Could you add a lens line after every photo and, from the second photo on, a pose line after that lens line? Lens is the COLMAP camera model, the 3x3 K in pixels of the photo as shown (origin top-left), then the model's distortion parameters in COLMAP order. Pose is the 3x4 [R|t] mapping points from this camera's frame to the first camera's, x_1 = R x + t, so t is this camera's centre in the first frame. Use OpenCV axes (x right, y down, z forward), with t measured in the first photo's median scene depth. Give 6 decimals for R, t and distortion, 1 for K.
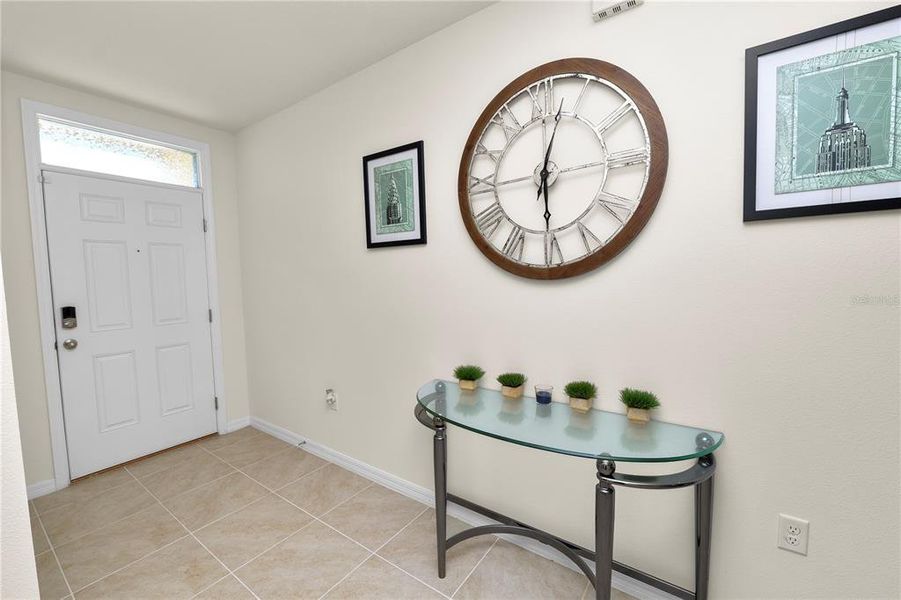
lens RADIAL K [[367.1, 0, 451.4], [0, 367.1, 297.5], [0, 0, 1]] dist [-0.012034, 0.000428]
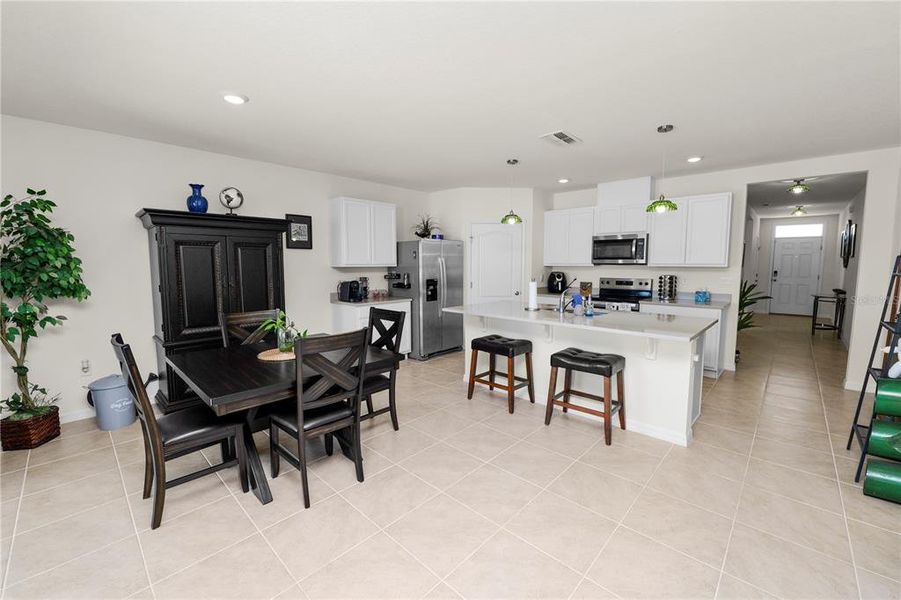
lens RADIAL K [[367.1, 0, 451.4], [0, 367.1, 297.5], [0, 0, 1]] dist [-0.012034, 0.000428]
pose [[-0.144463, 0.118288, -0.982415, 3.583208], [-0.056222, 0.990244, 0.127498, 0.003709], [0.987912, 0.073652, -0.136403, -2.067588]]
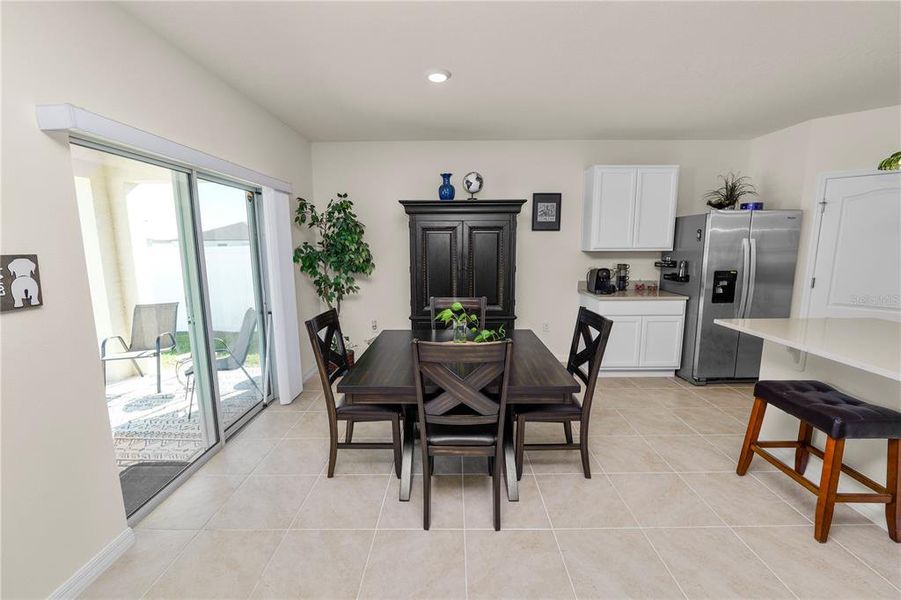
lens RADIAL K [[367.1, 0, 451.4], [0, 367.1, 297.5], [0, 0, 1]] dist [-0.012034, 0.000428]
pose [[-0.821033, 0.112779, -0.559629, 3.149896], [-0.008061, 0.977904, 0.208897, -0.010496], [0.570823, 0.176023, -0.801983, -1.919822]]
